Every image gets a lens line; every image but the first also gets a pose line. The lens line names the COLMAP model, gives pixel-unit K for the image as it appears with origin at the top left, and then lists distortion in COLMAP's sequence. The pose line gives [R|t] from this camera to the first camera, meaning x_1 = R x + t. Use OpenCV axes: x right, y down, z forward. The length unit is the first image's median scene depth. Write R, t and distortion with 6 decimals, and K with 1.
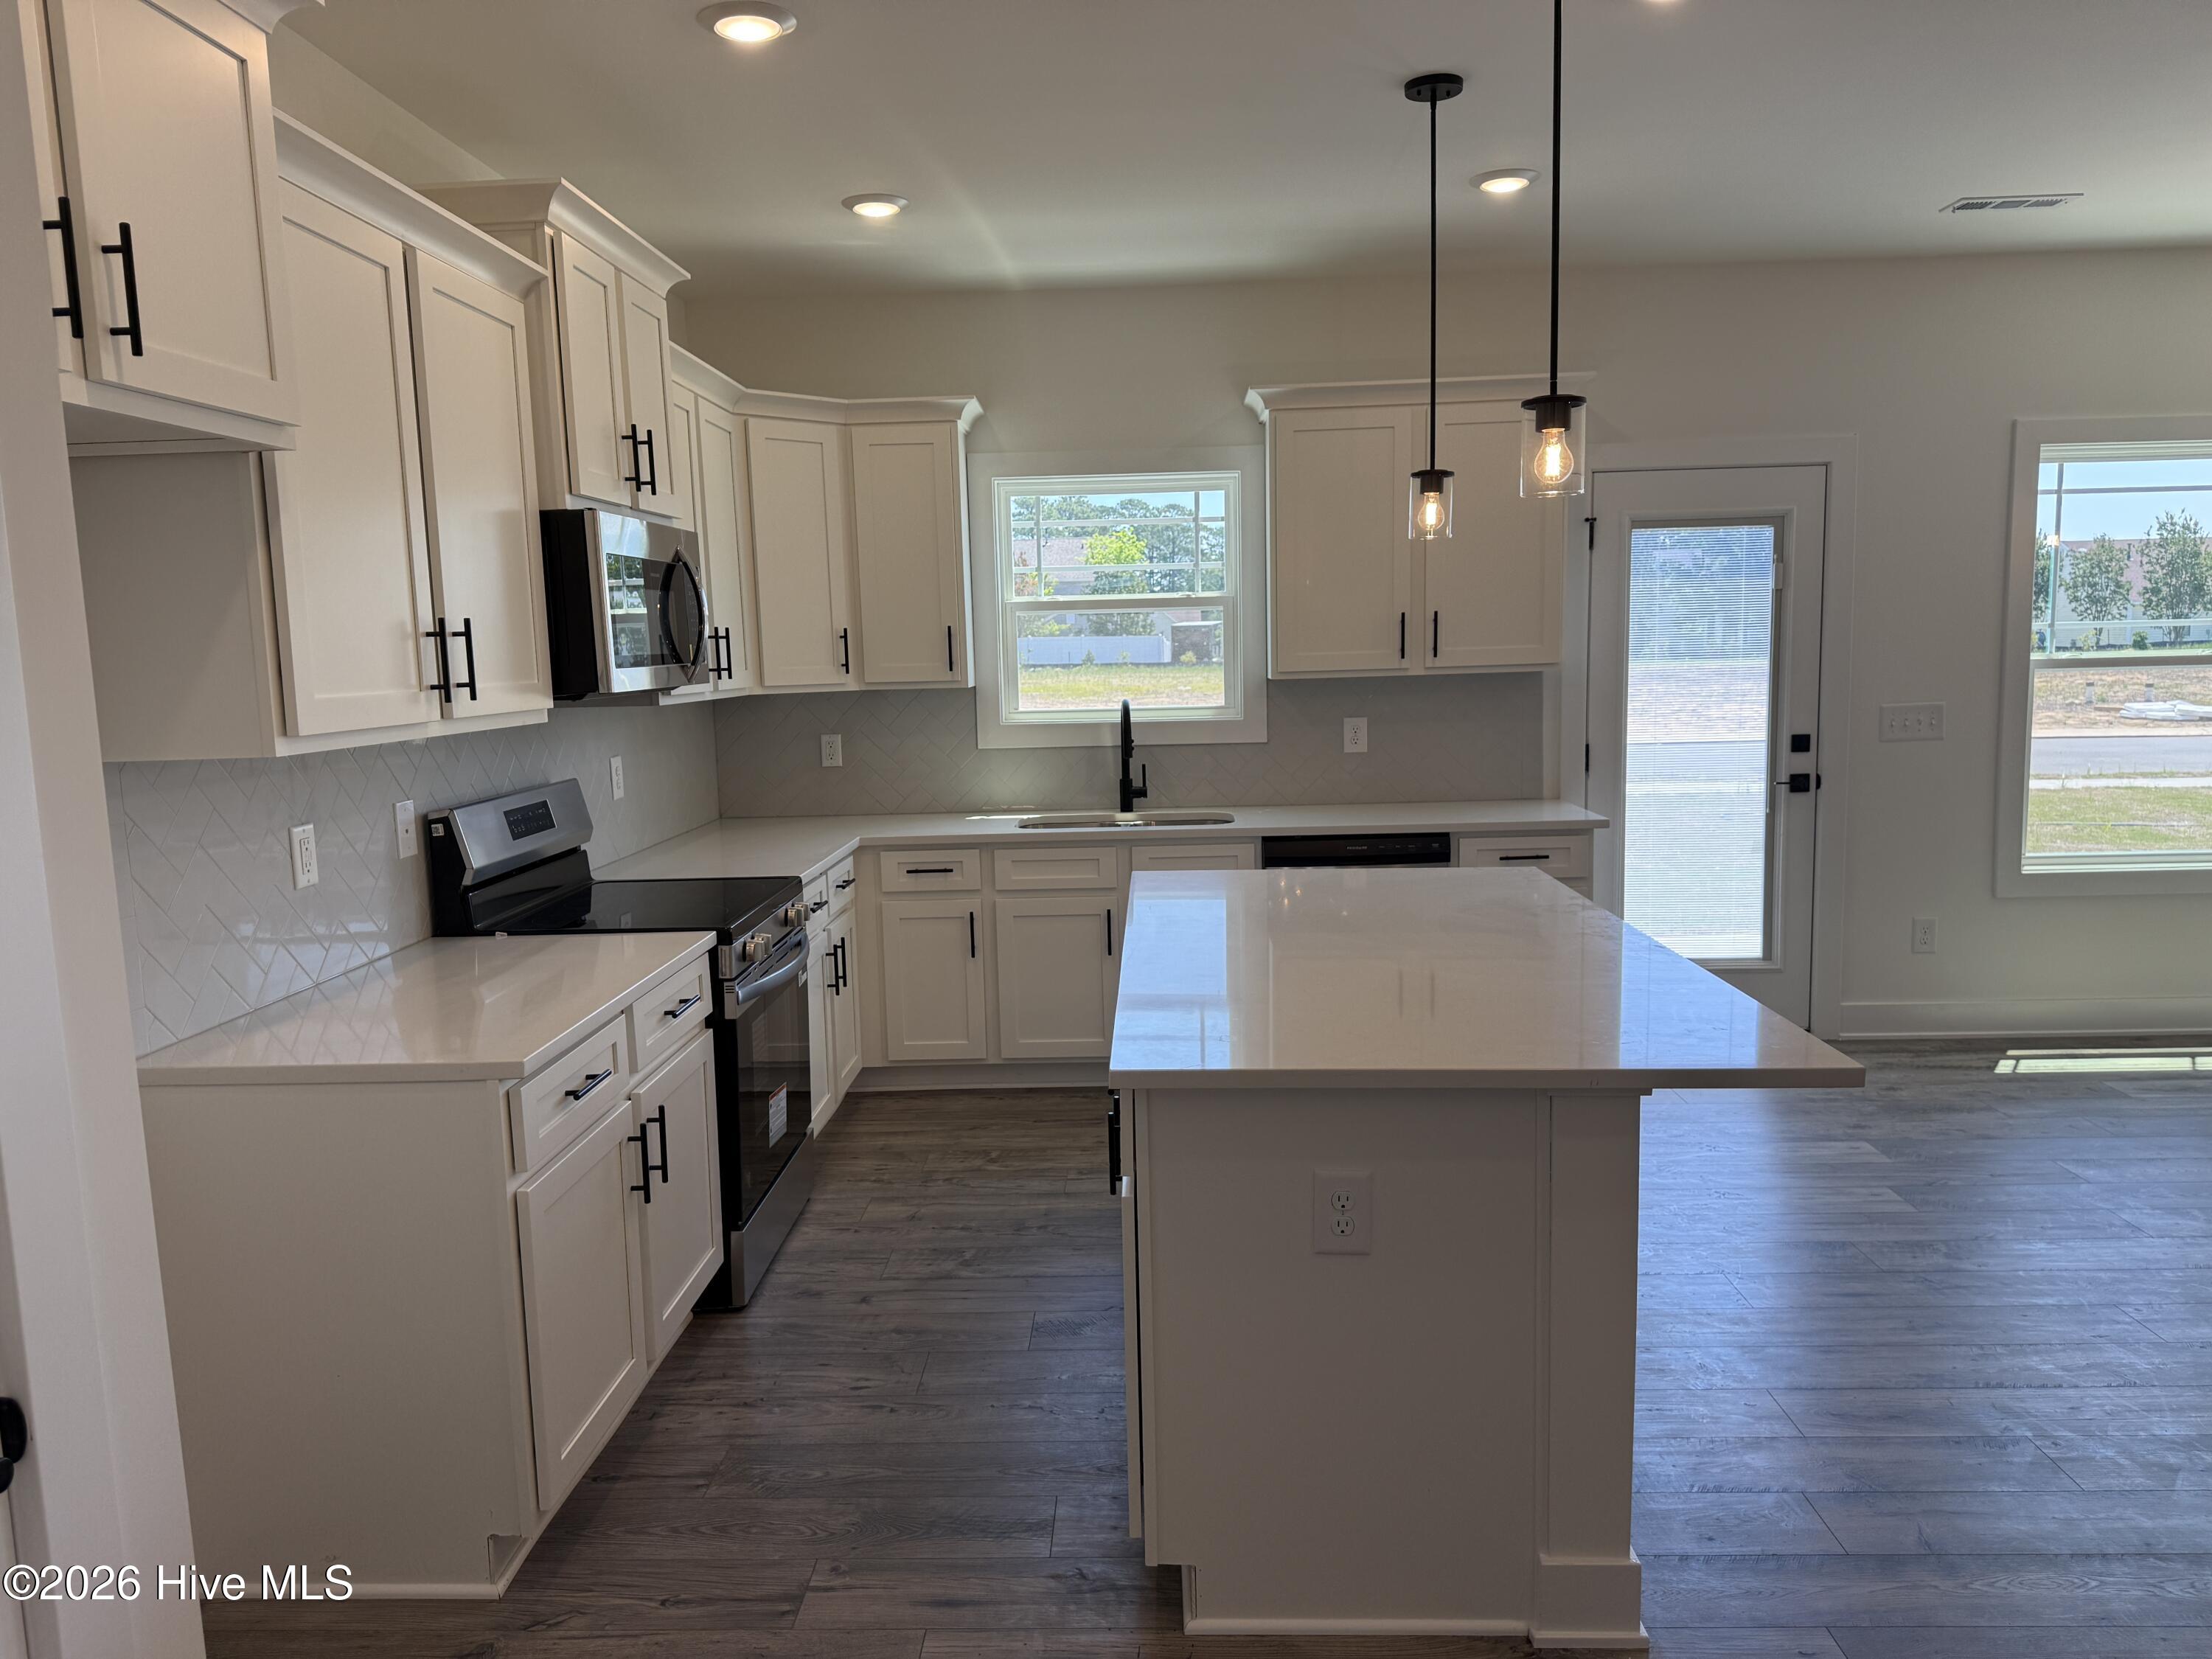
lens RADIAL K [[1563.5, 0, 1097.6], [0, 1563.5, 844.7], [0, 0, 1]] dist [0.110267, -0.170429]
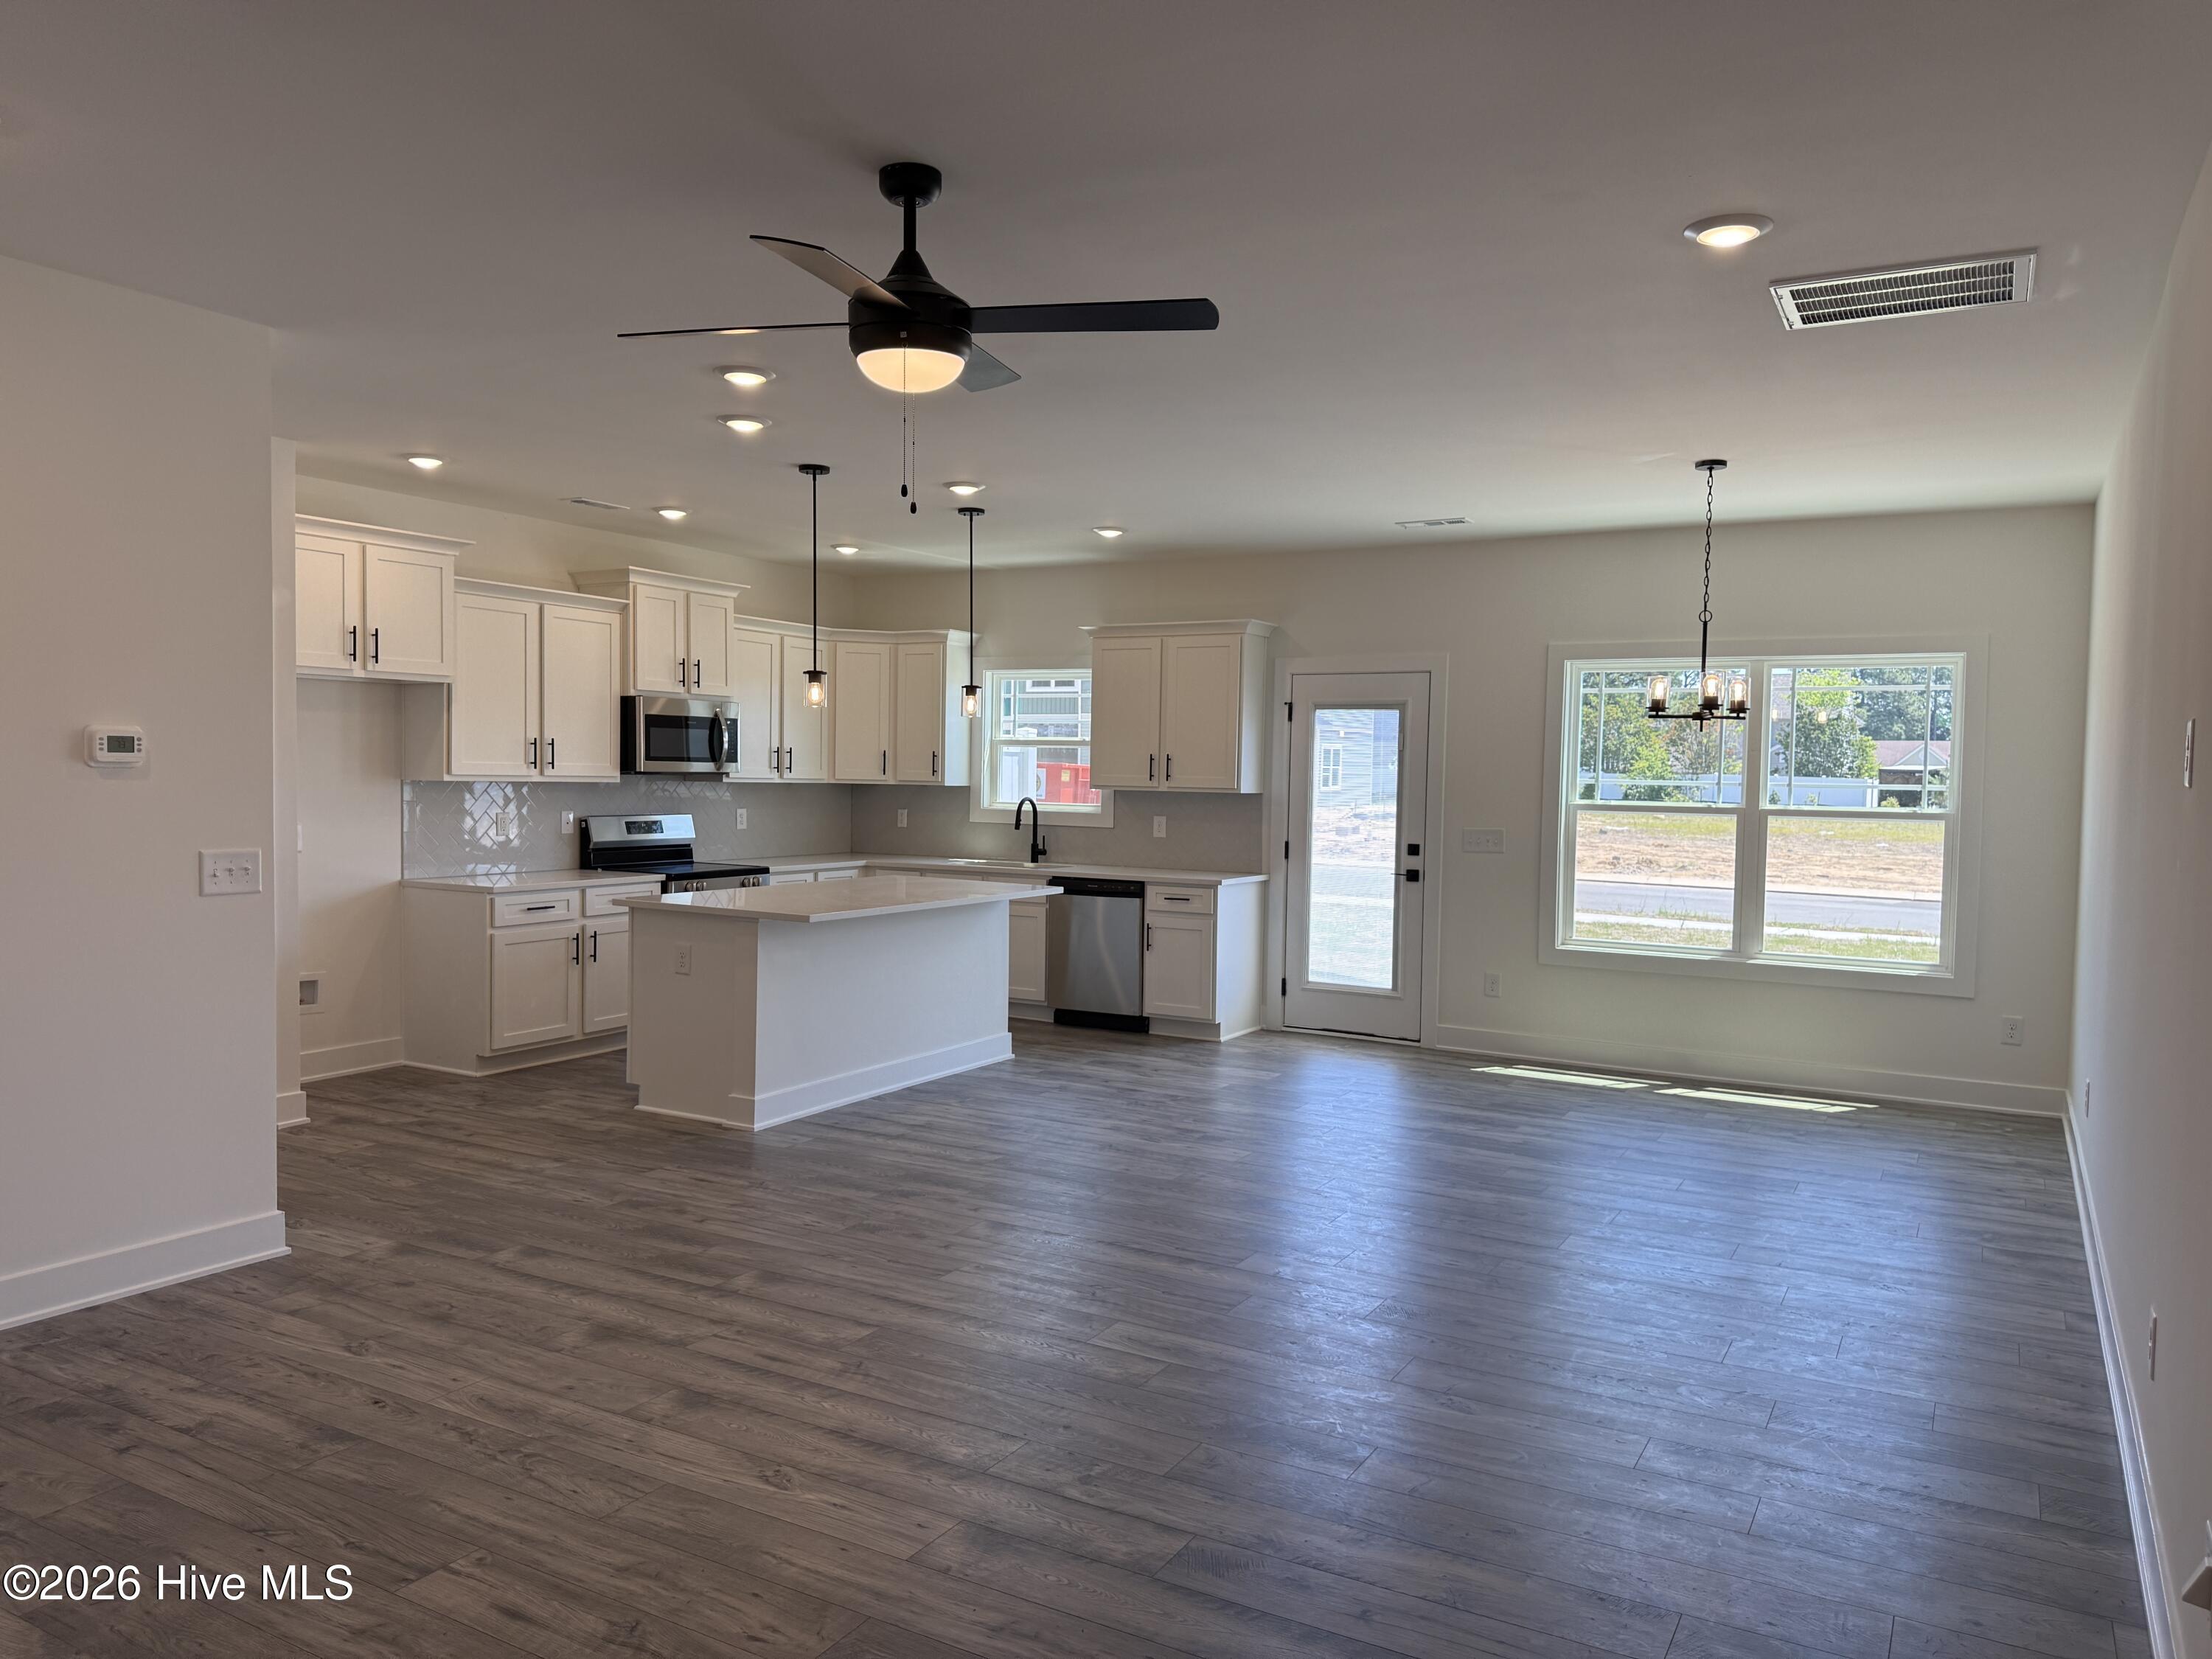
lens RADIAL K [[1563.5, 0, 1097.6], [0, 1563.5, 844.7], [0, 0, 1]] dist [0.110267, -0.170429]
pose [[0.880037, 0.066236, -0.470263, 0.907423], [-0.102950, 0.993287, -0.052754, 0.043607], [0.463612, 0.094839, 0.880948, -0.490361]]
